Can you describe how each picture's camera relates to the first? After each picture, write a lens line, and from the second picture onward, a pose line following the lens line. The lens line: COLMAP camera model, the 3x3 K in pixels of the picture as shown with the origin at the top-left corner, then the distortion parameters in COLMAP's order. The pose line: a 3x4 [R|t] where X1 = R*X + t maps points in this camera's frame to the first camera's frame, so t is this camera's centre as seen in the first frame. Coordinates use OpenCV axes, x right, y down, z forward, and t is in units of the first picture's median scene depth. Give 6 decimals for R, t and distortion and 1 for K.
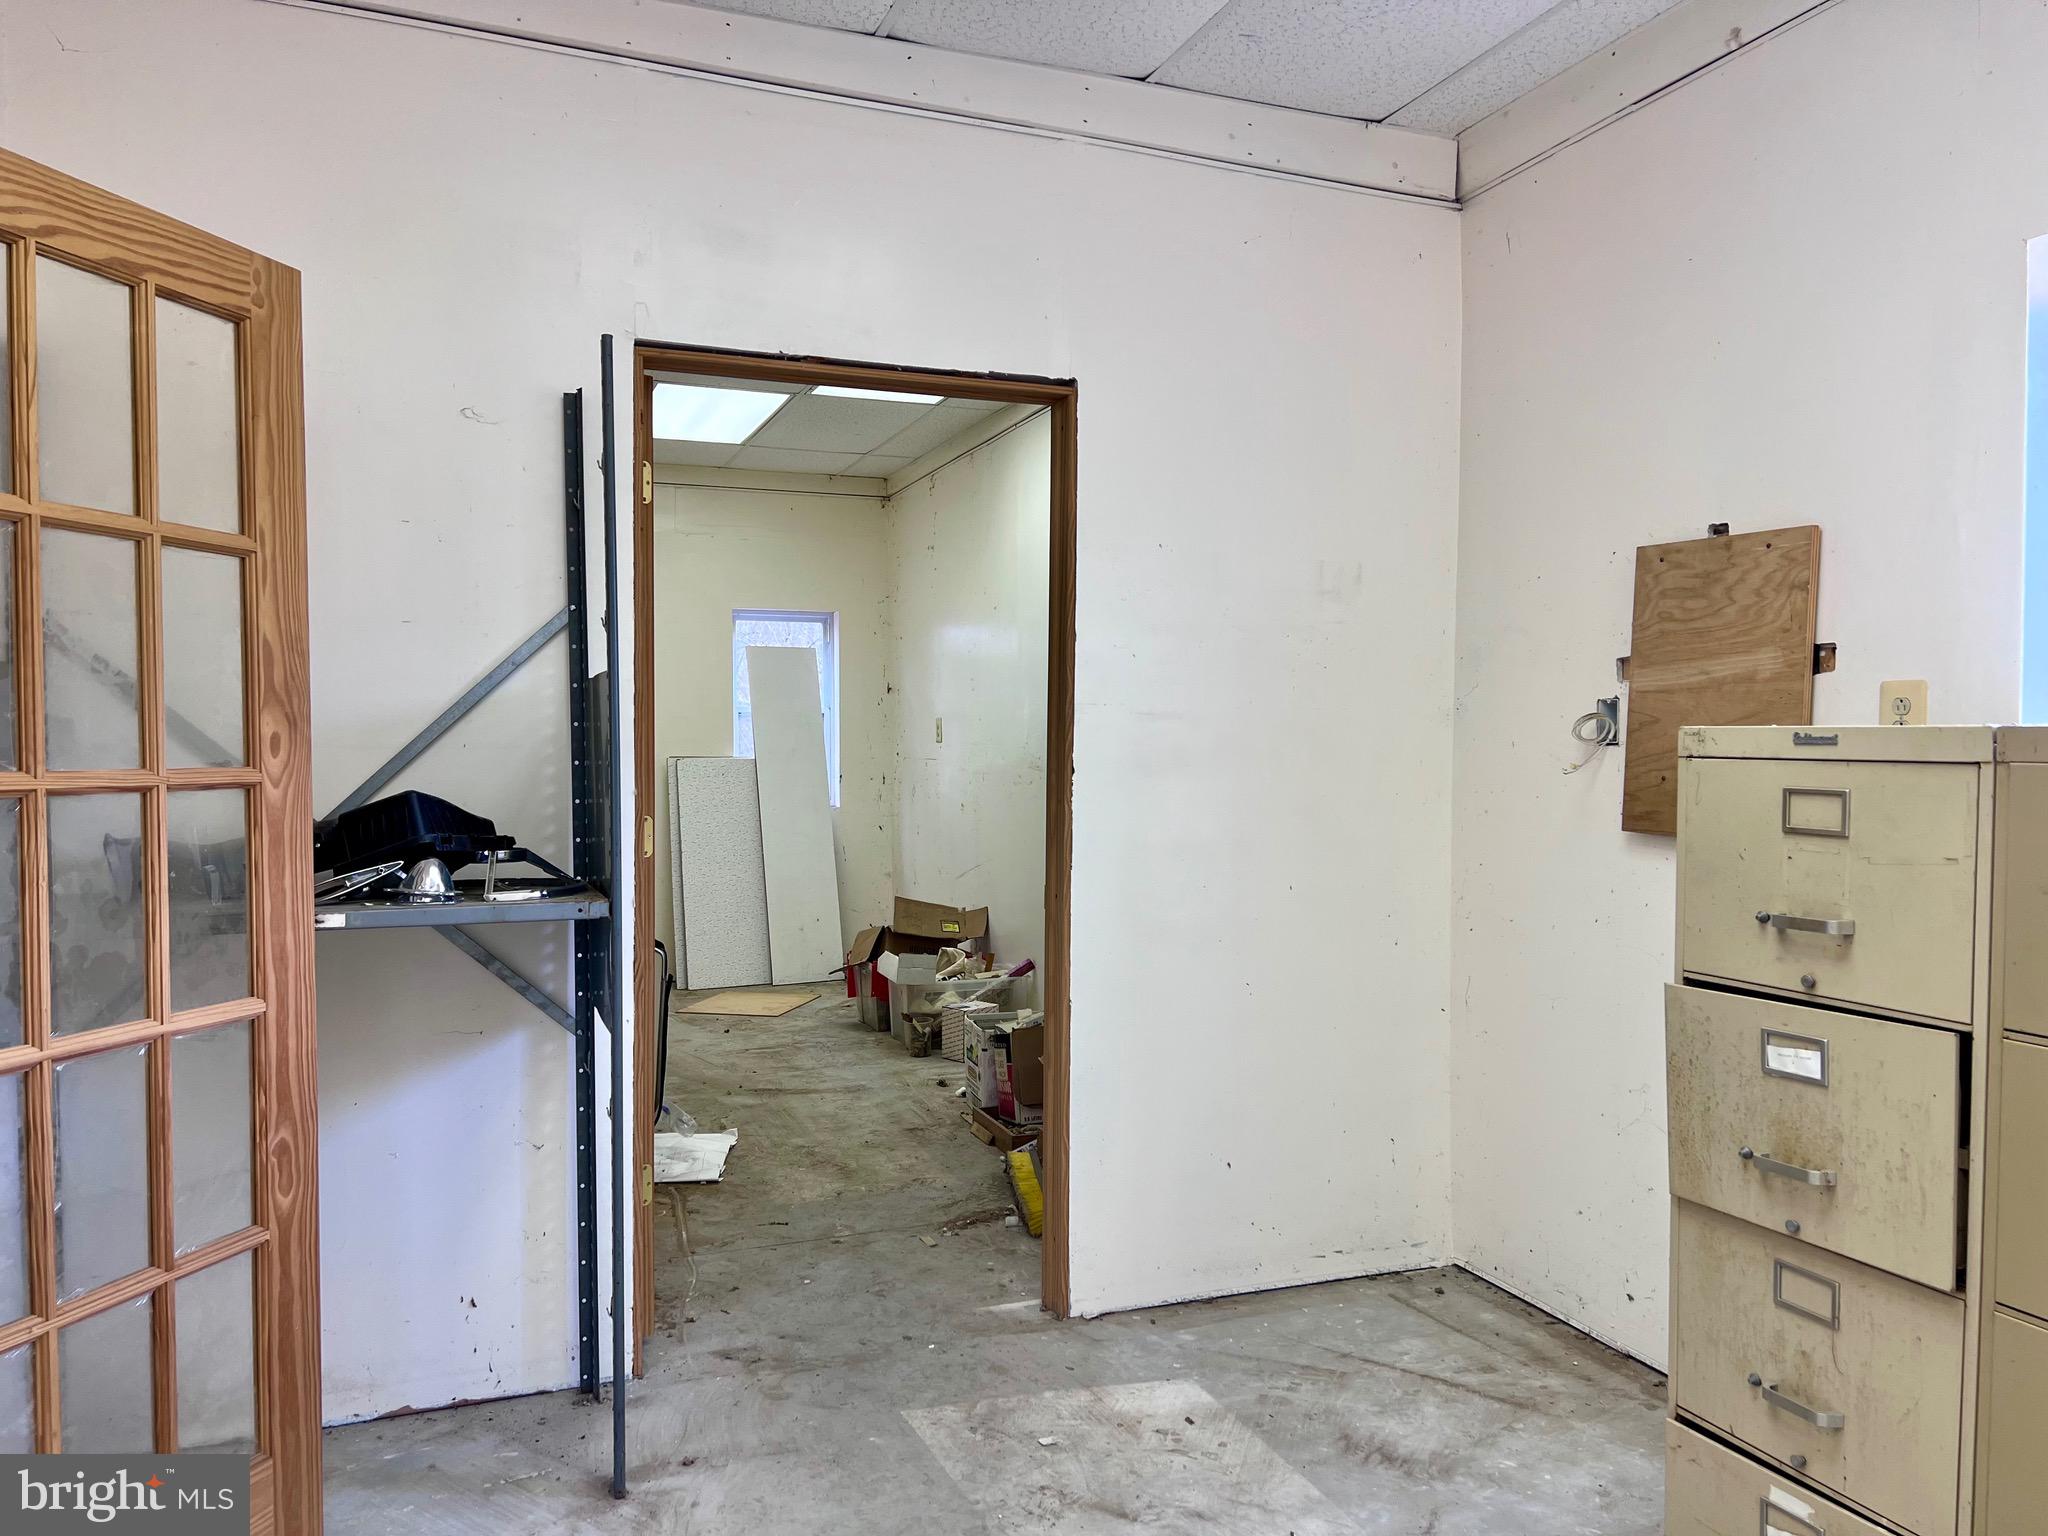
lens RADIAL K [[1511.9, 0, 1022.0], [0, 1511.9, 804.3], [0, 0, 1]] dist [0.038654, -0.057700]
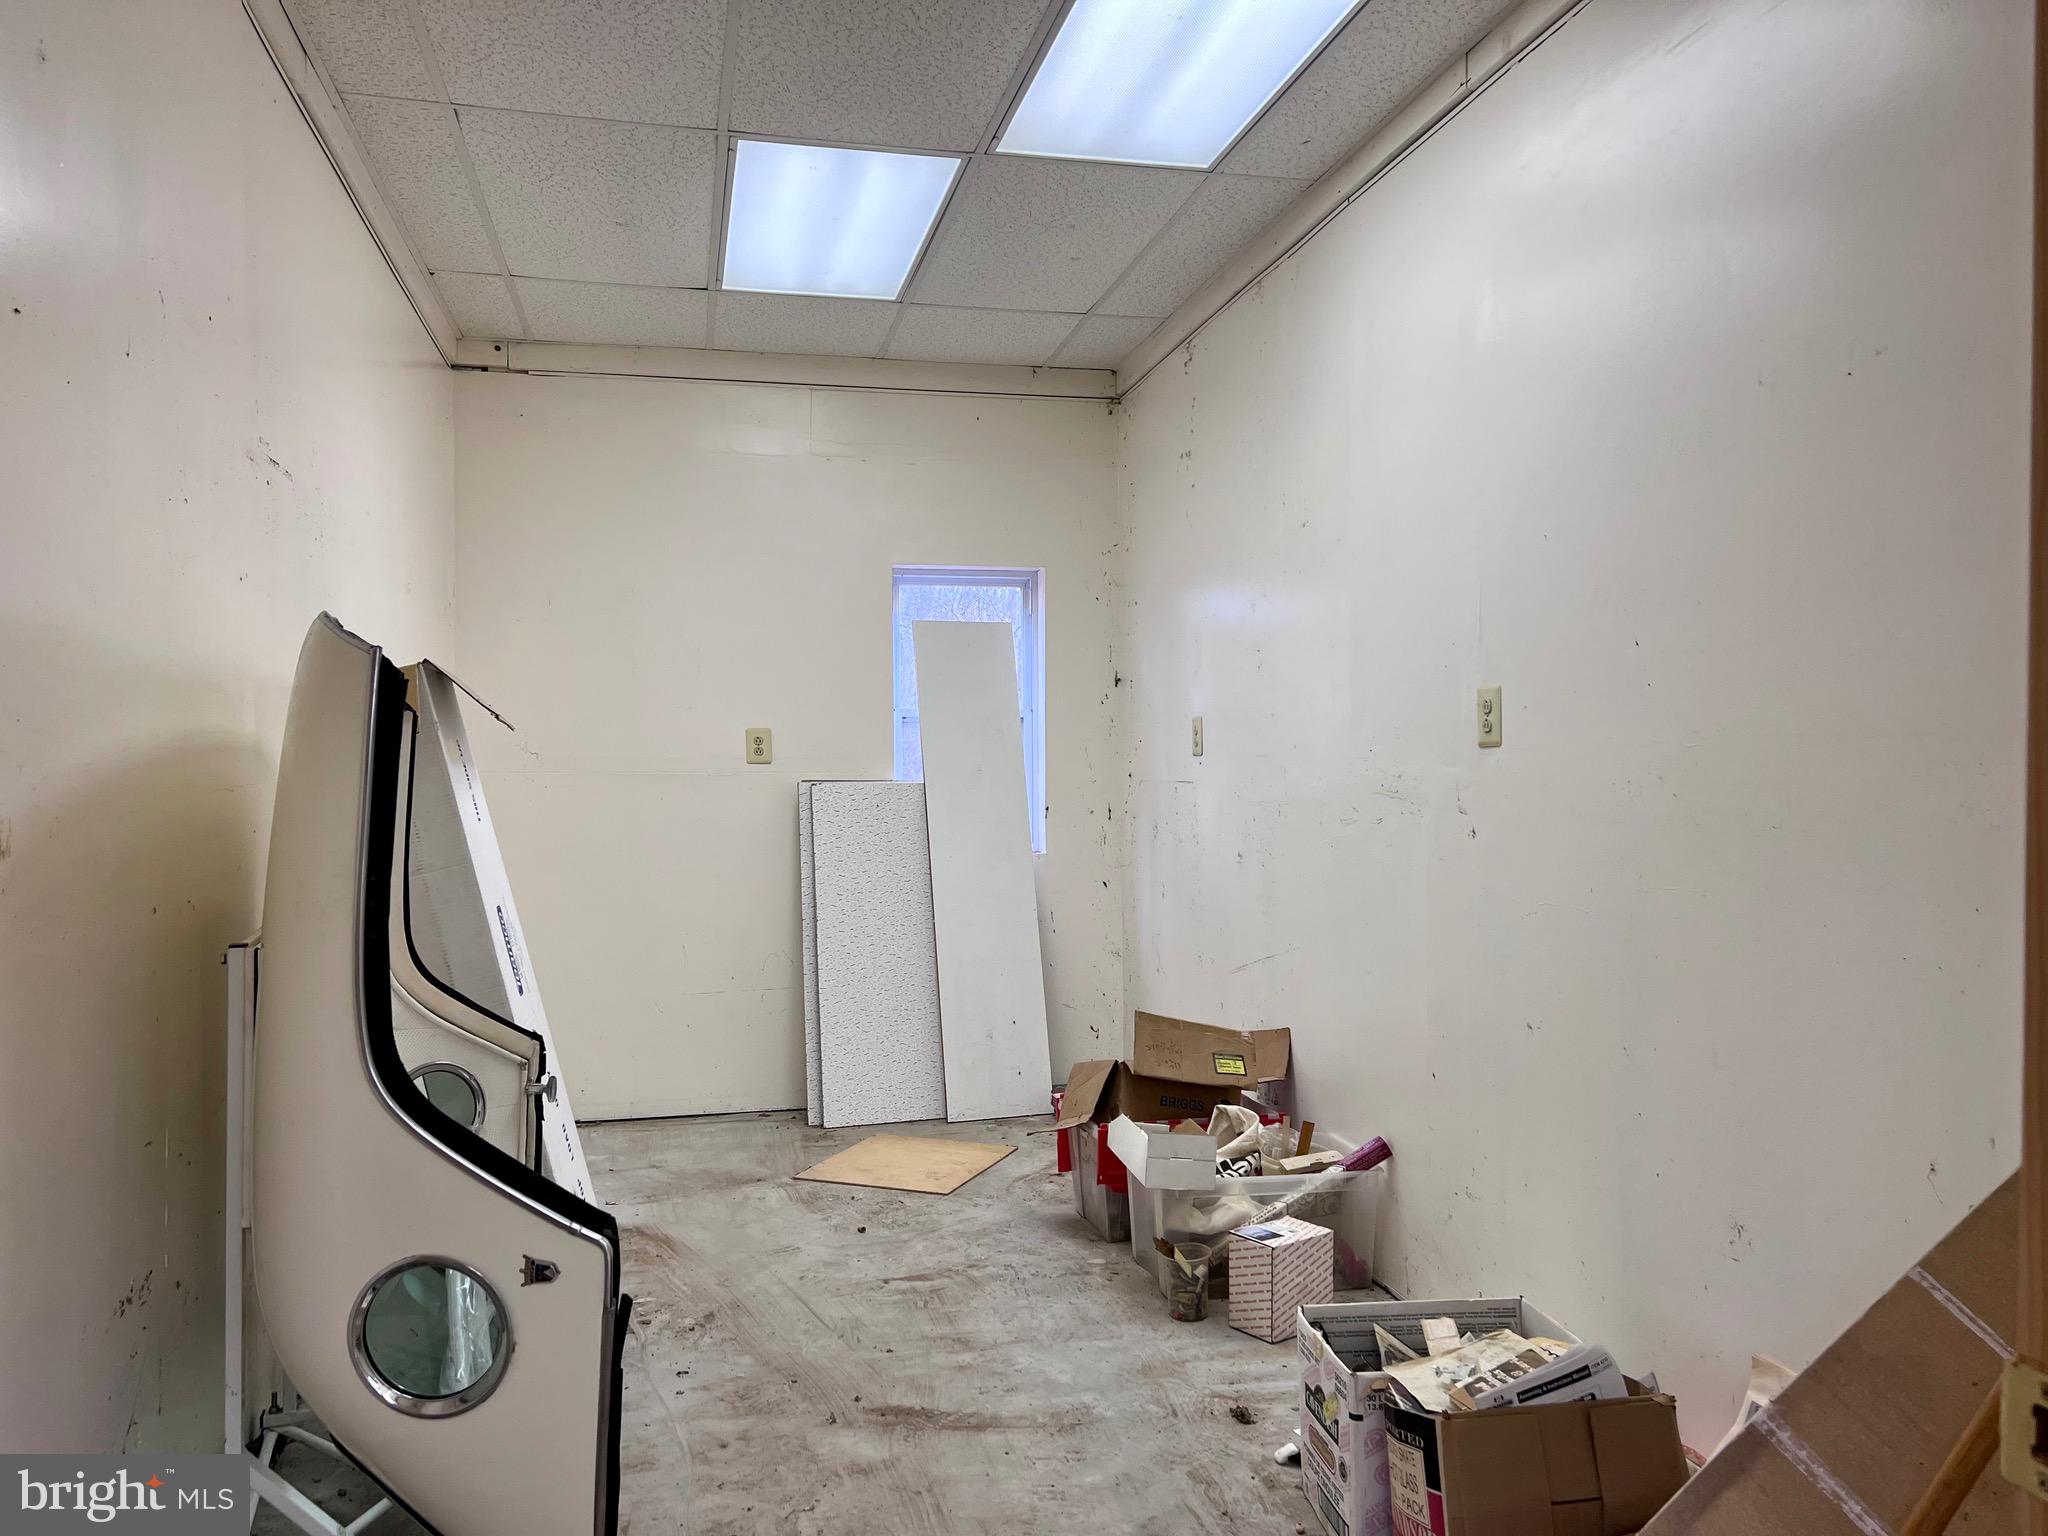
lens RADIAL K [[1555.6, 0, 1024.0], [0, 1555.6, 768.0], [0, 0, 1]] dist [0.469555, -0.064604]
pose [[0.990443, -0.005343, -0.137822, -0.046285], [-0.000618, 0.999067, -0.043171, -0.008985], [0.137924, 0.042844, 0.989516, 0.420589]]
